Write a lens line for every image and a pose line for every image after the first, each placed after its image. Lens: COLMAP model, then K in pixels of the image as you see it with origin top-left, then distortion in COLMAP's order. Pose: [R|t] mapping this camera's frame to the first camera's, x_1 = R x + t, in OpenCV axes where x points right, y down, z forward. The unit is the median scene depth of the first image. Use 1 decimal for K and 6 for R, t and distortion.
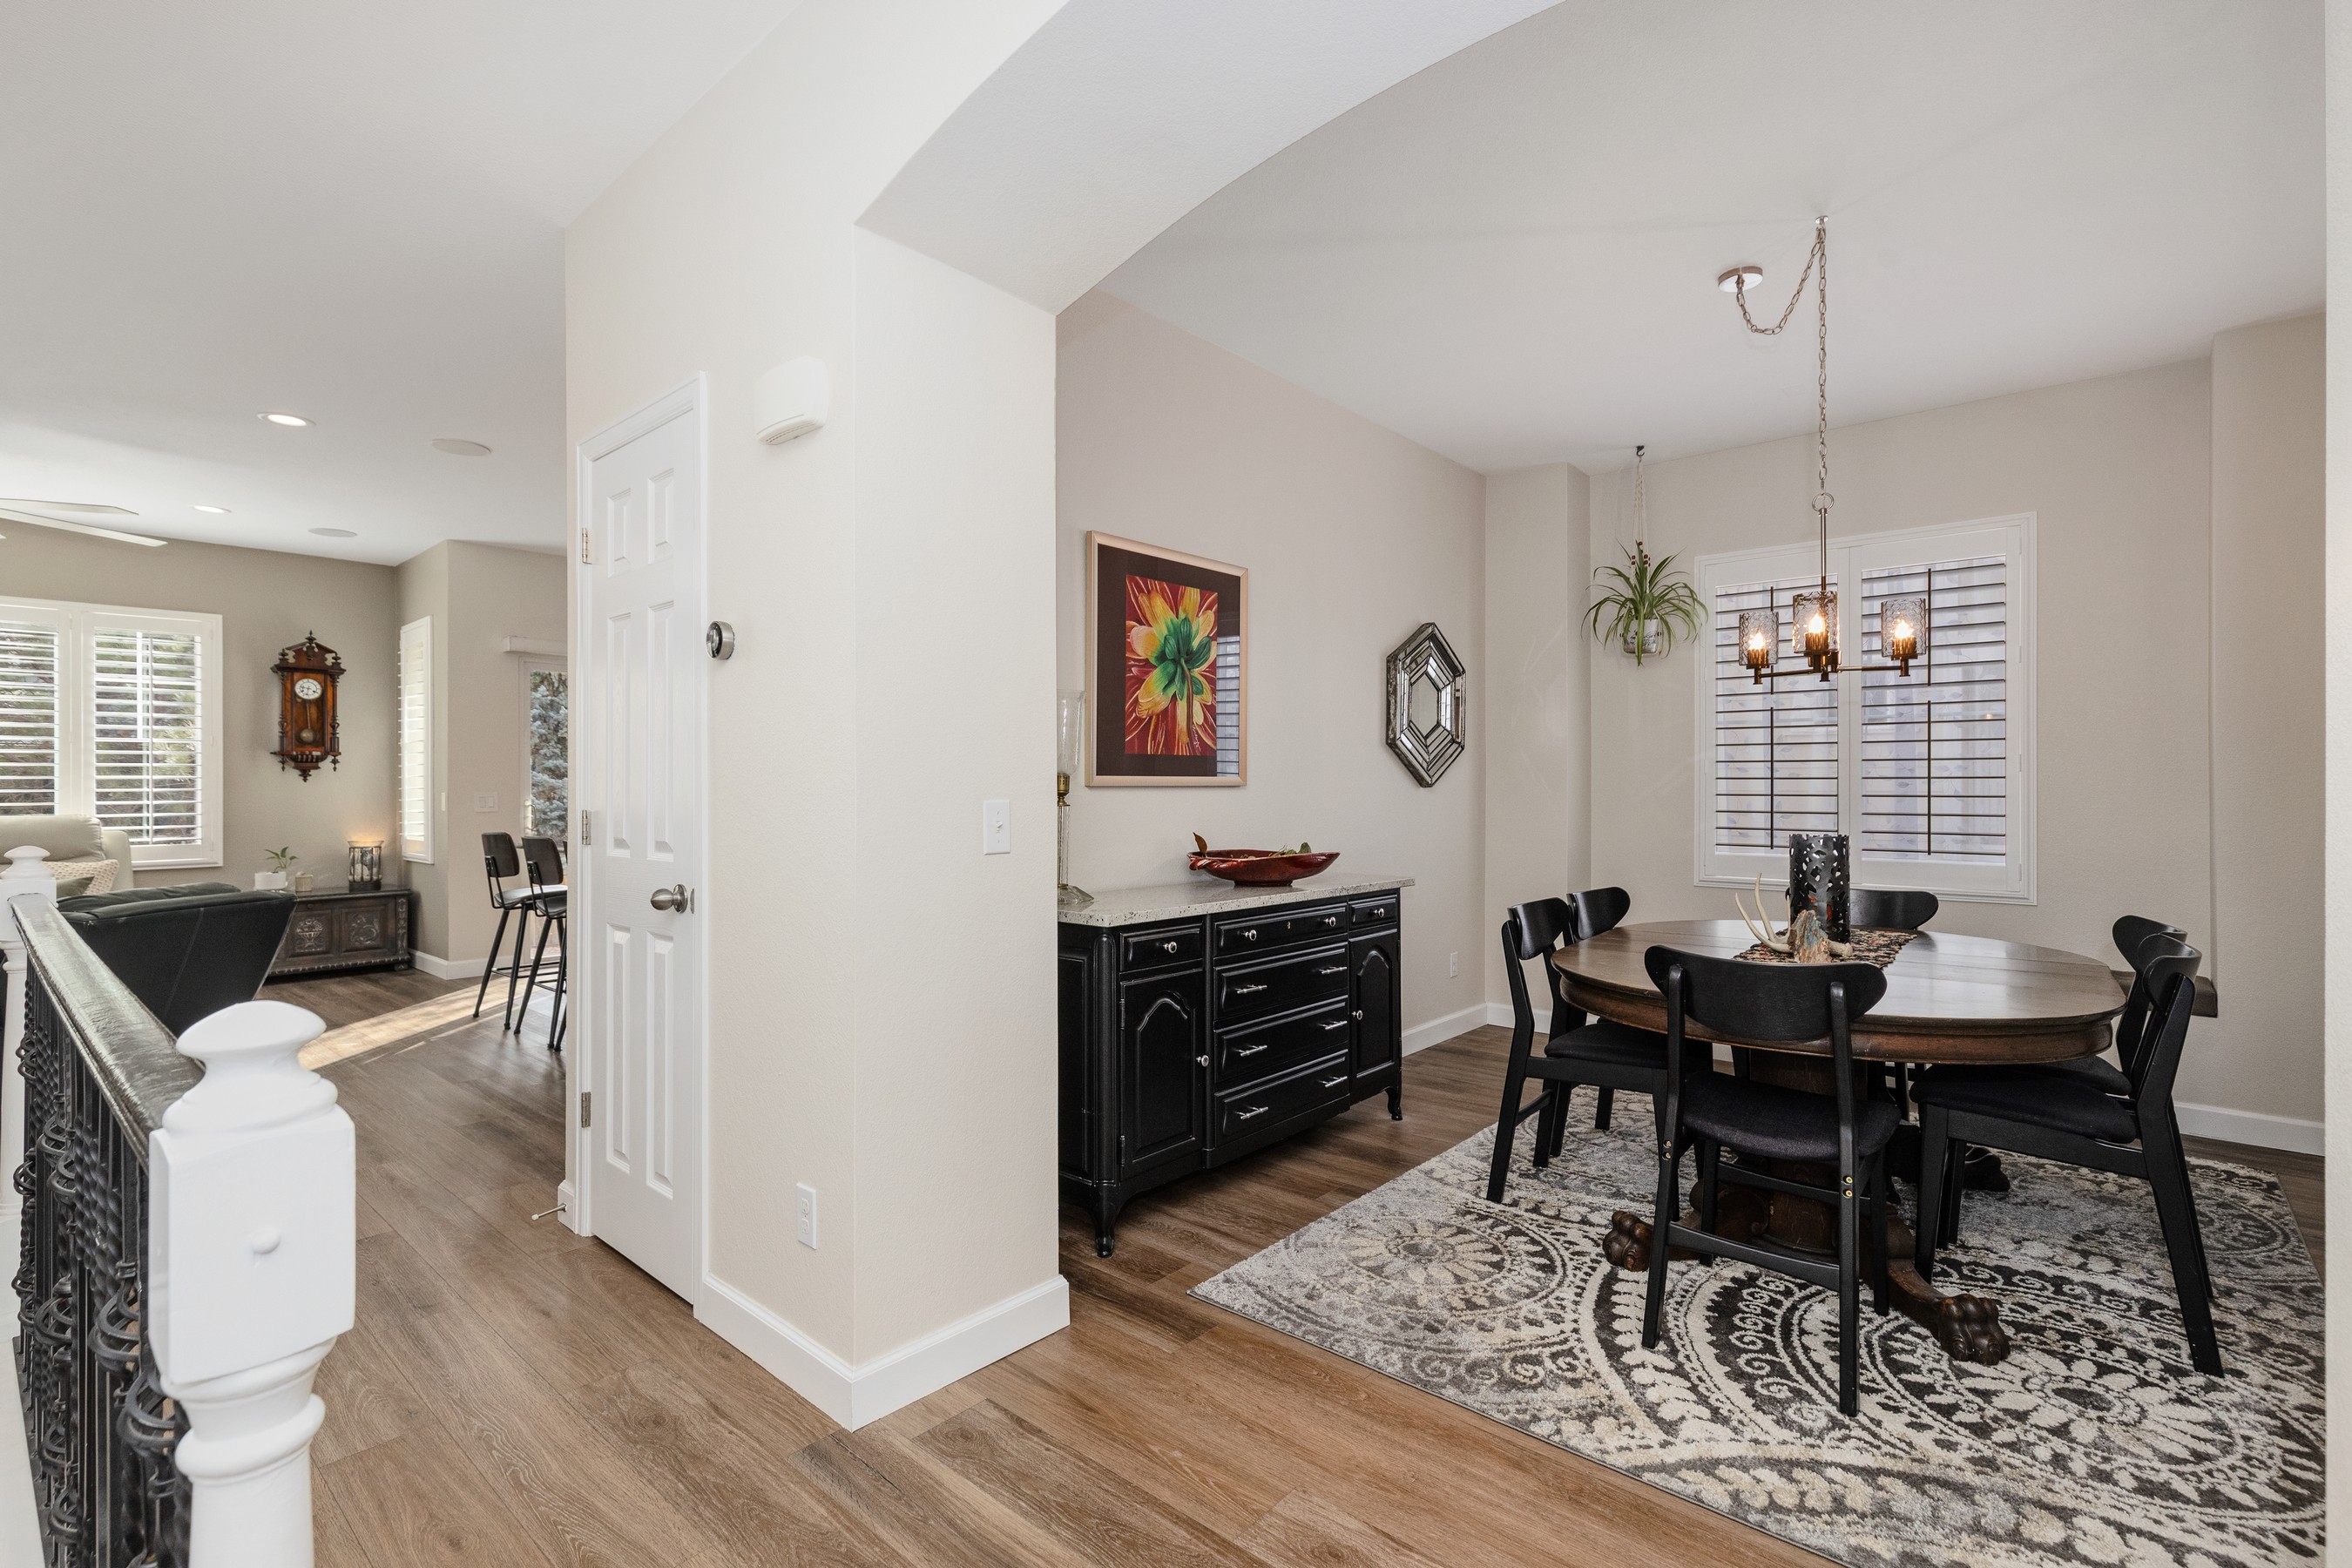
lens RADIAL K [[1070.4, 0, 1159.7], [0, 1070.4, 782.9], [0, 0, 1]] dist [0.011004, -0.002991]
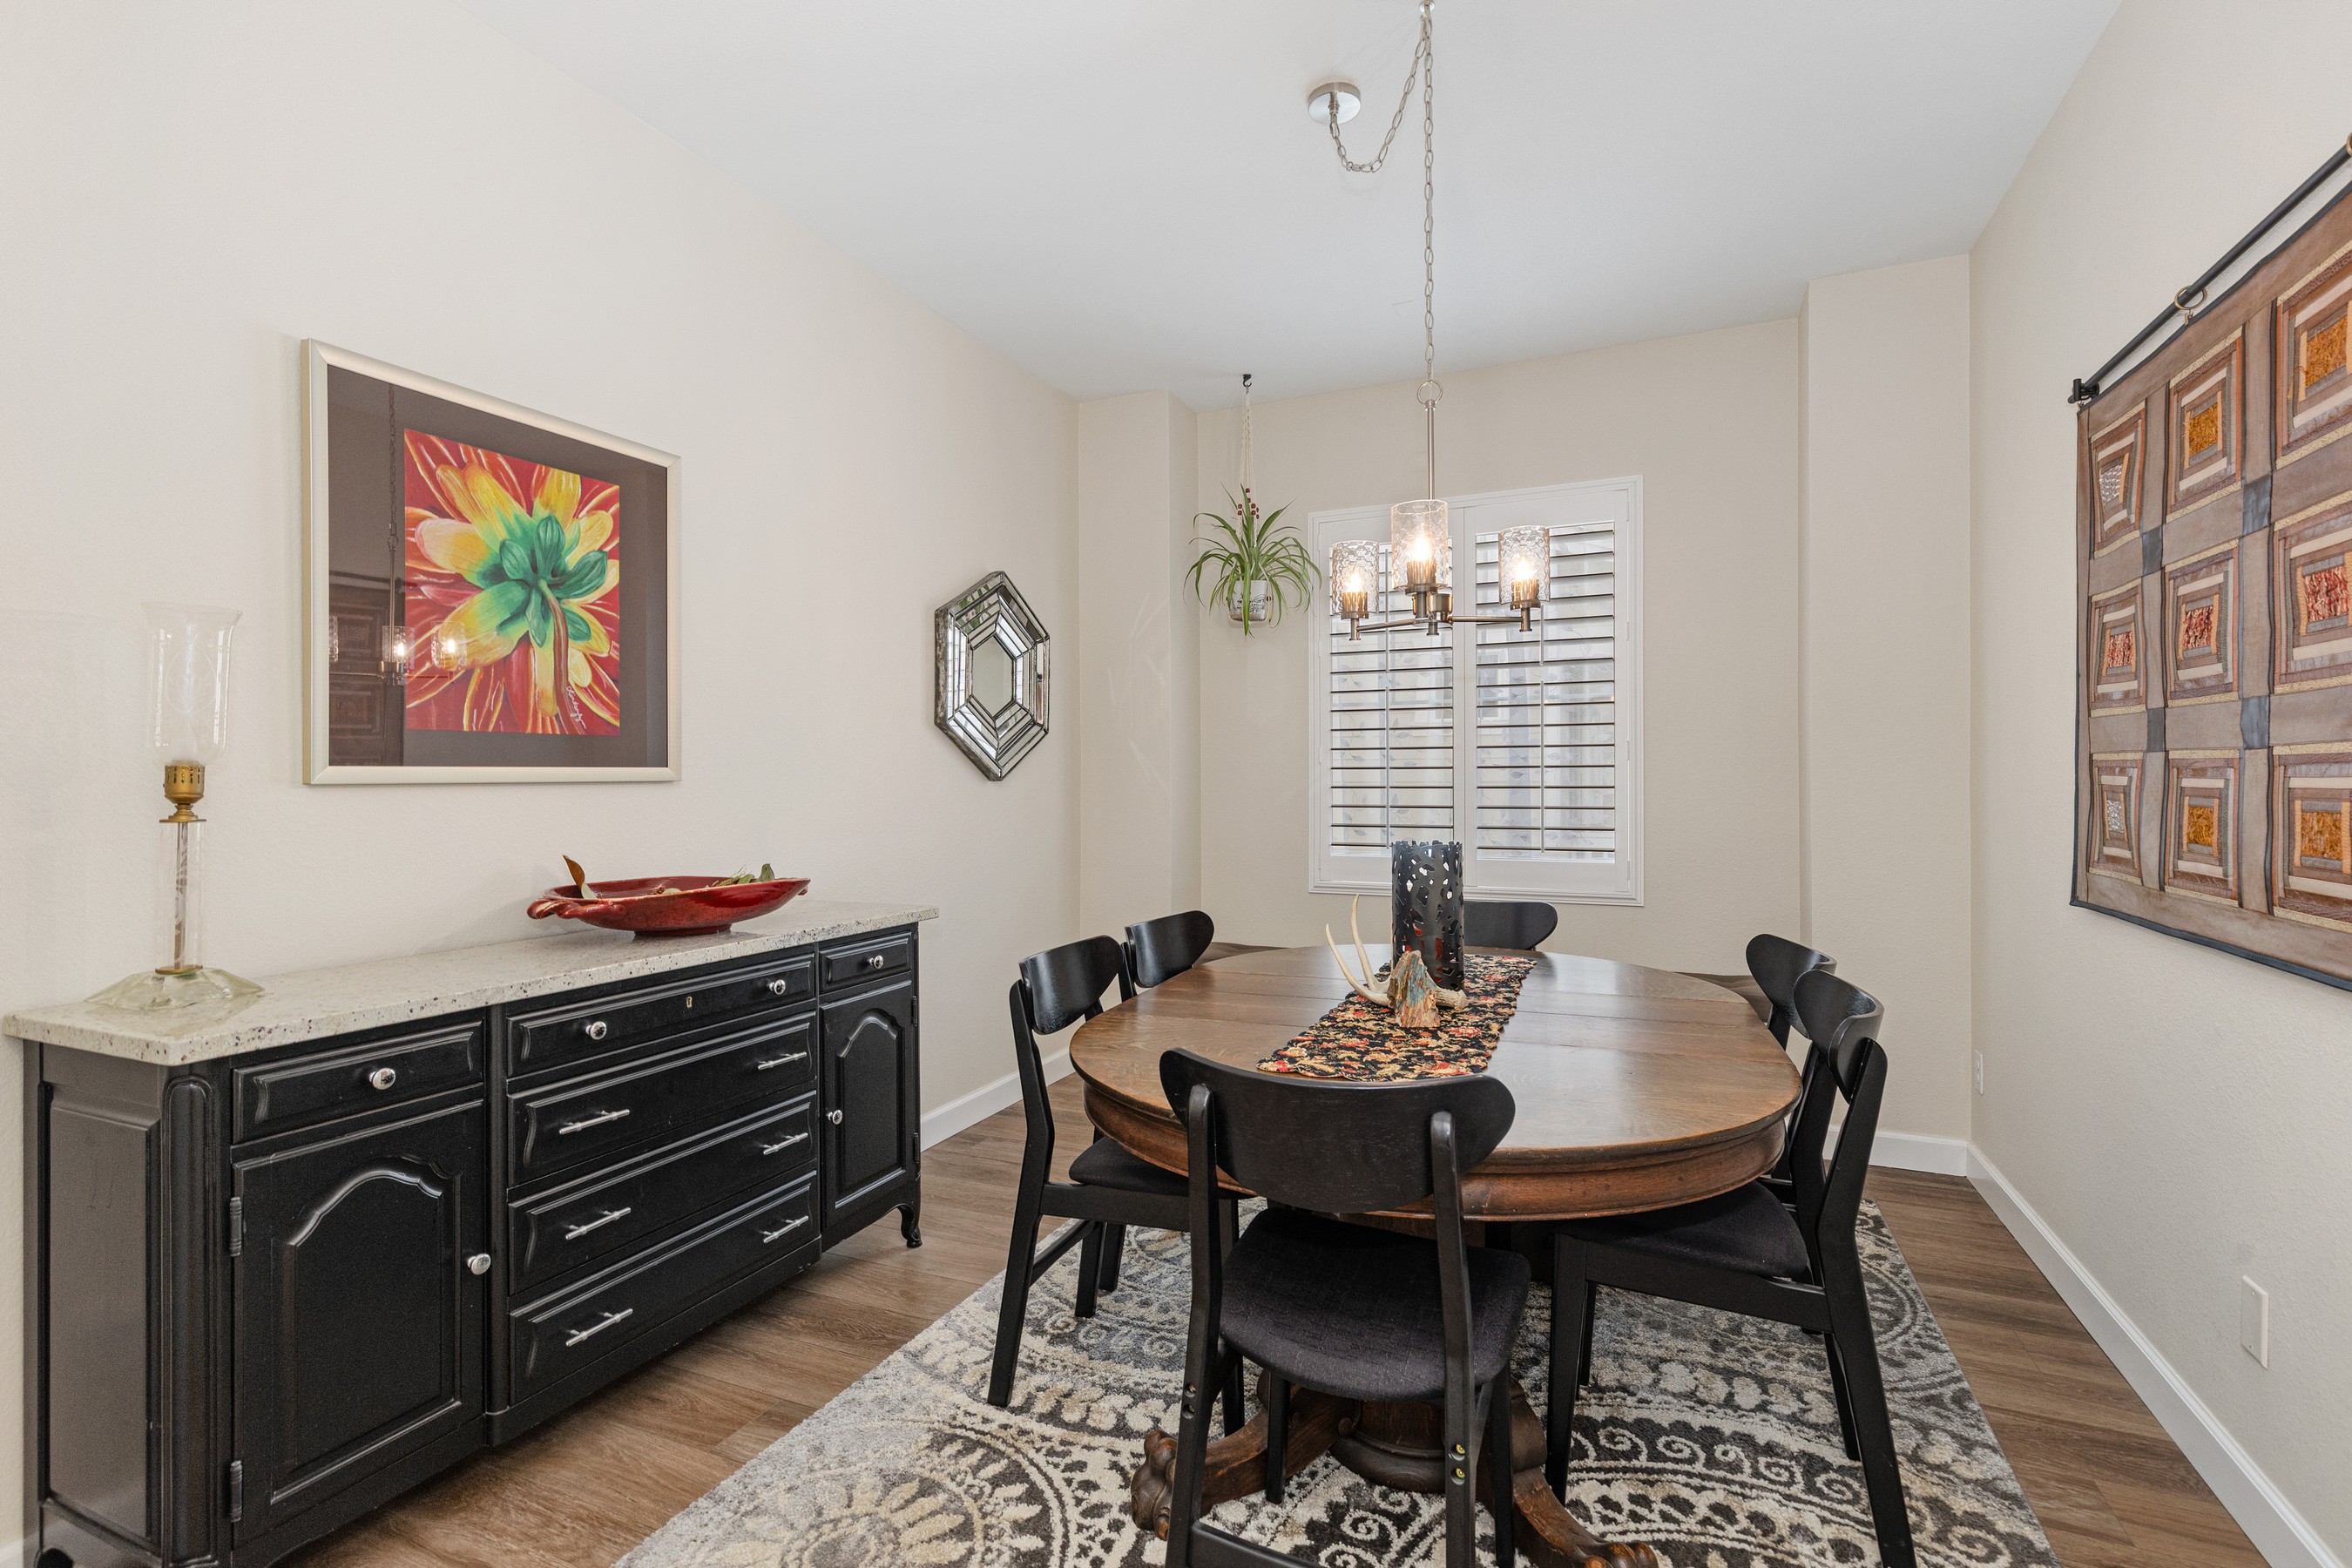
lens RADIAL K [[1070.4, 0, 1162.3], [0, 1070.4, 787.8], [0, 0, 1]] dist [0.011004, -0.002991]
pose [[0.957181, -0.009331, 0.289340, 0.205413], [0.006378, 0.999918, 0.011147, 0.001429], [-0.289420, -0.008825, 0.957162, 0.315207]]
